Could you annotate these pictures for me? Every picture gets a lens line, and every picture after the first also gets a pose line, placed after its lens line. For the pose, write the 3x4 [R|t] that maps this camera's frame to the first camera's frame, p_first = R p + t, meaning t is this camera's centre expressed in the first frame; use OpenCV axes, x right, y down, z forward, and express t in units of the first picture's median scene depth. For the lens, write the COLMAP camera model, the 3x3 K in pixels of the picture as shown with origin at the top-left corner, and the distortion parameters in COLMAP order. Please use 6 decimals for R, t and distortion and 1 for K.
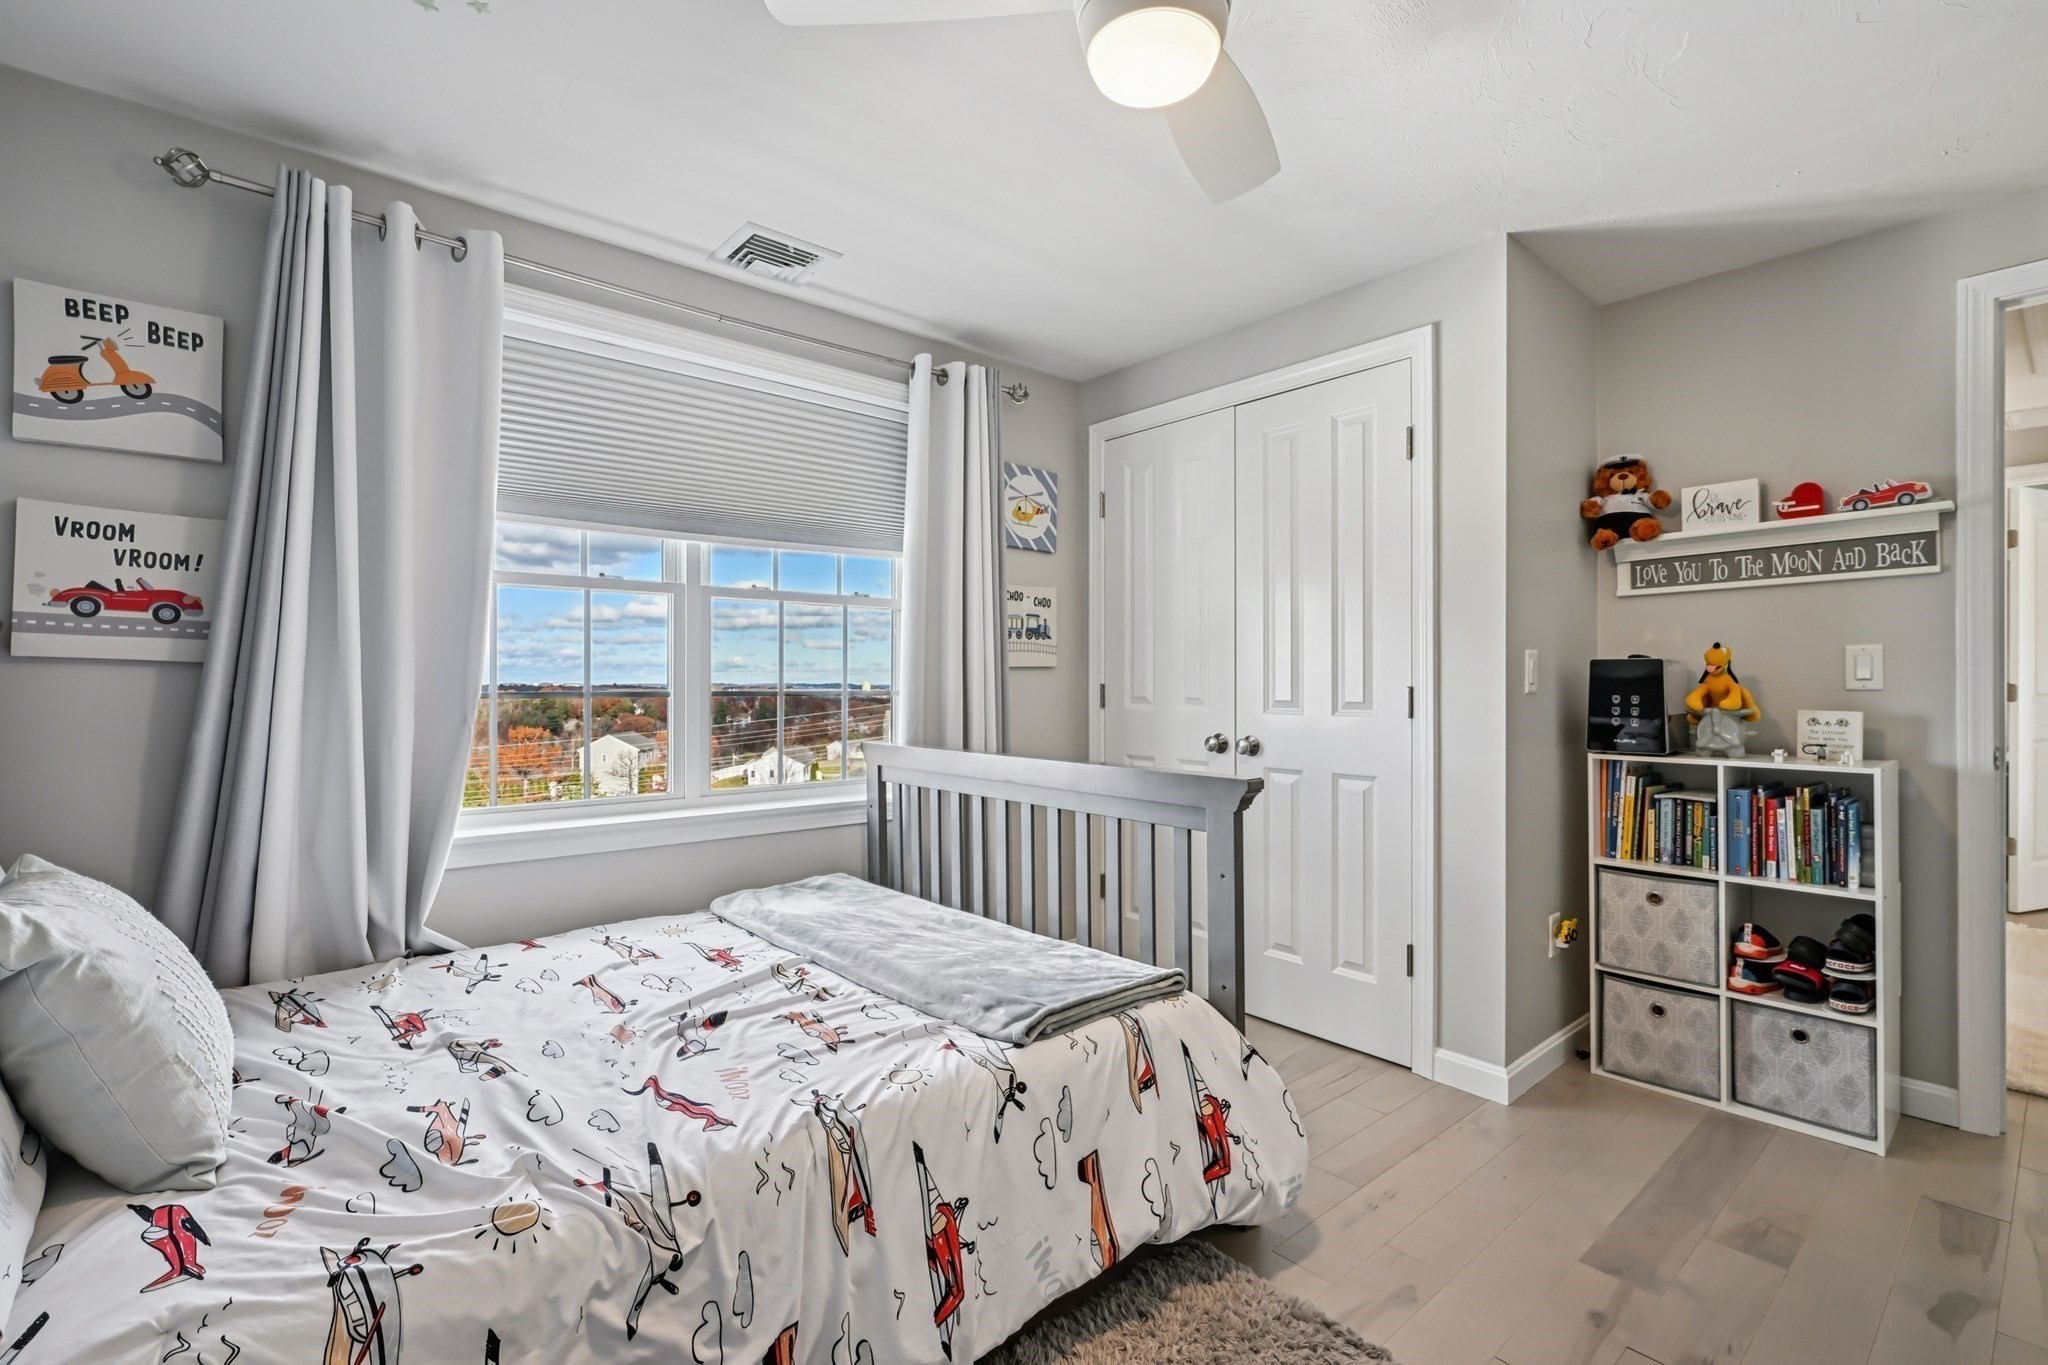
lens RADIAL K [[922.0, 0, 1024.4], [0, 922.0, 681.0], [0, 0, 1]] dist [-0.005402, -0.001739]
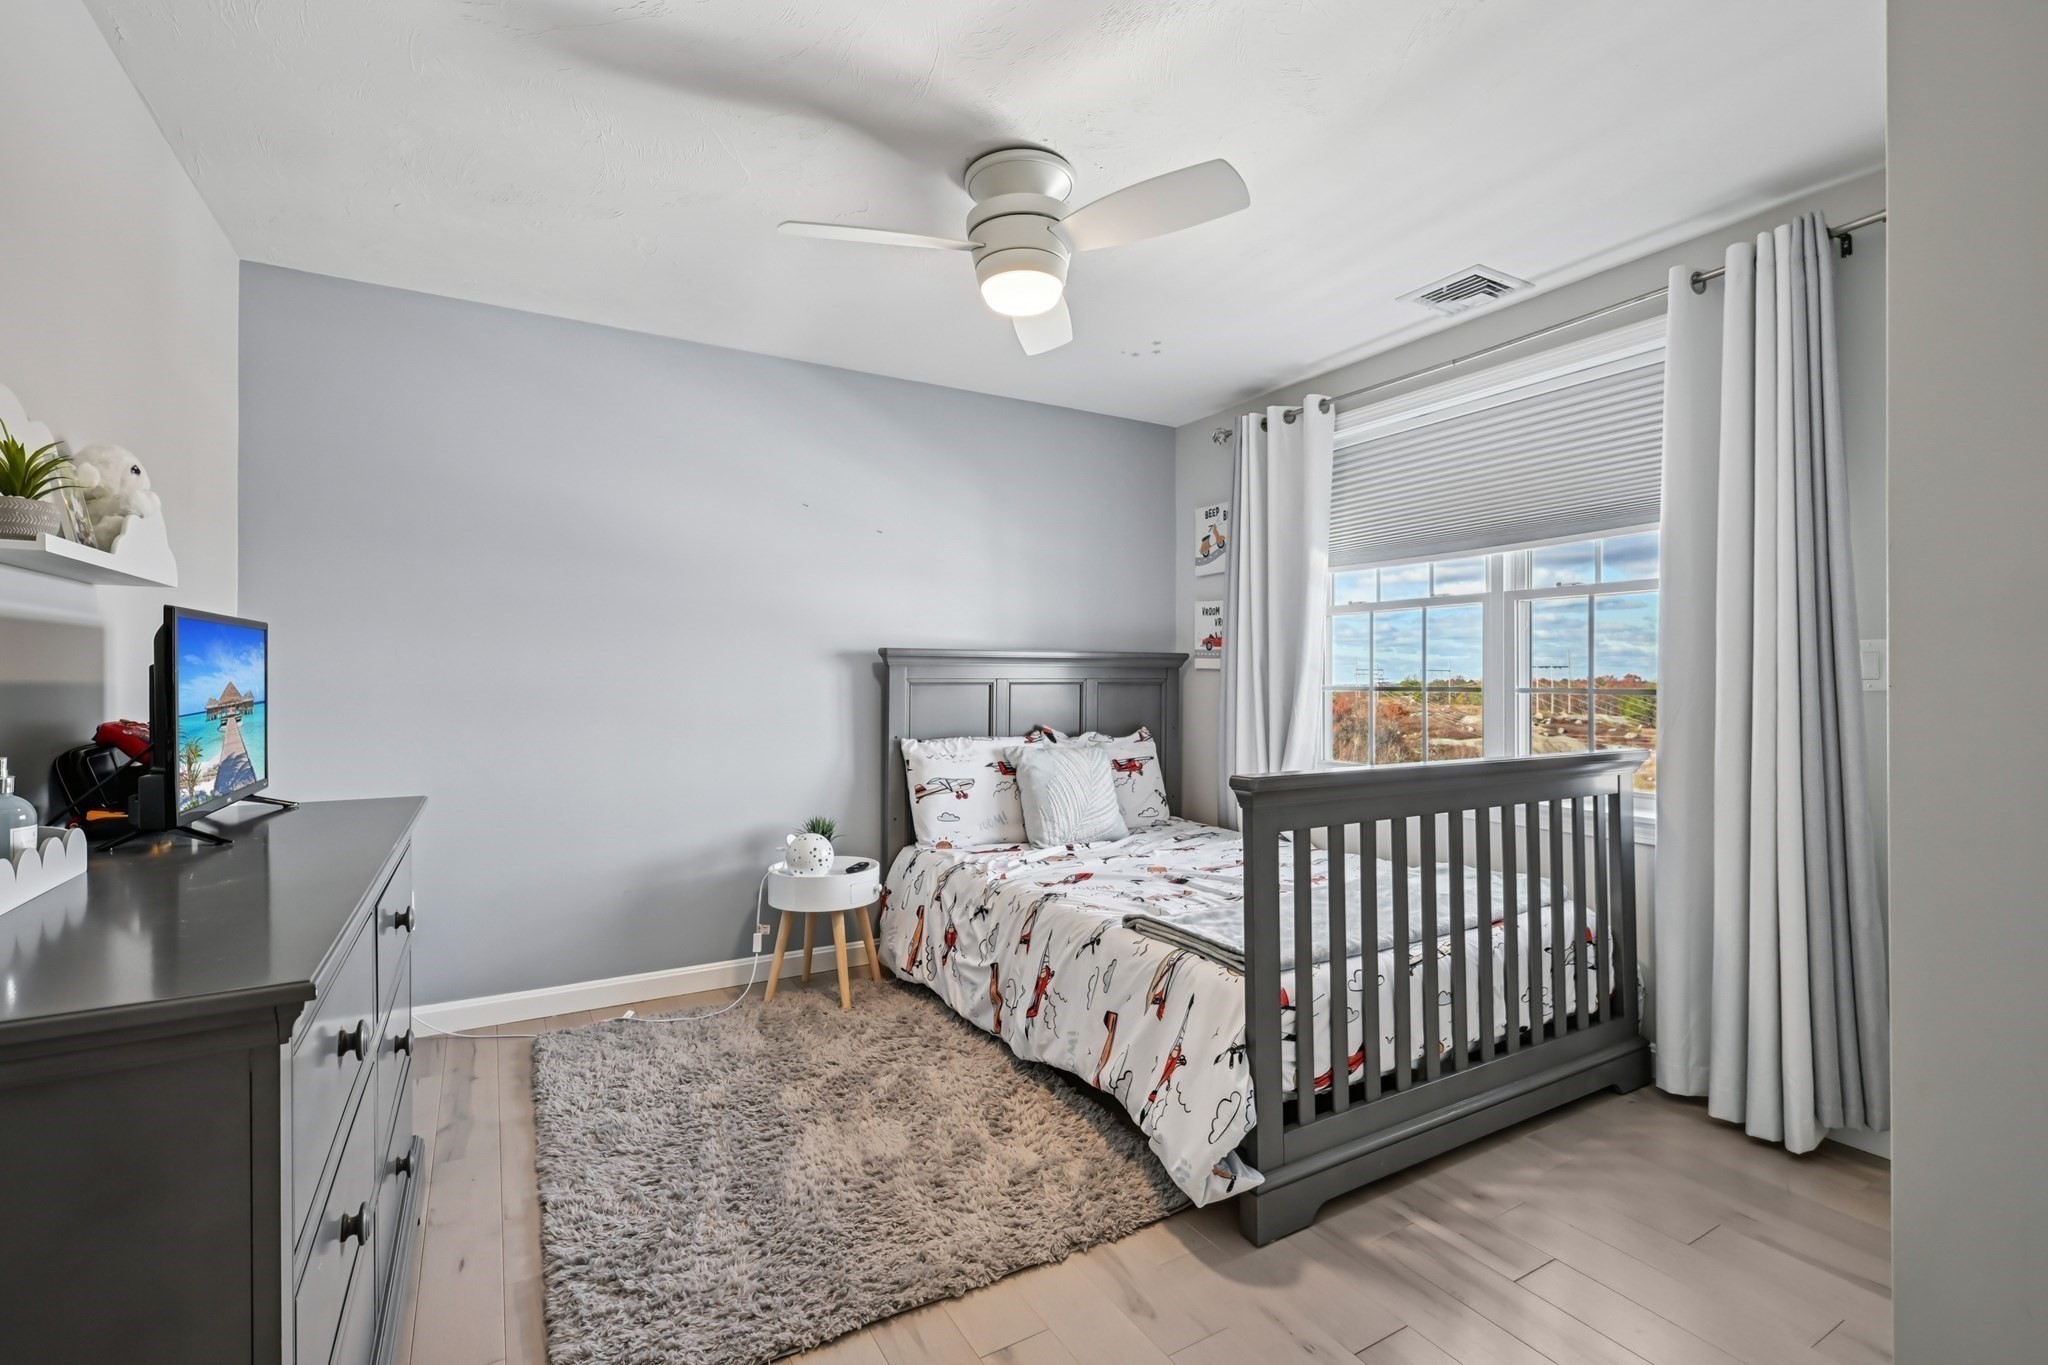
lens RADIAL K [[922.0, 0, 1025.8], [0, 922.0, 679.0], [0, 0, 1]] dist [-0.005402, -0.001739]
pose [[-0.189924, 0.001207, -0.981798, 1.269106], [0.005893, 0.999983, 0.000090, -0.002269], [0.981781, -0.005769, -0.189928, 0.967302]]
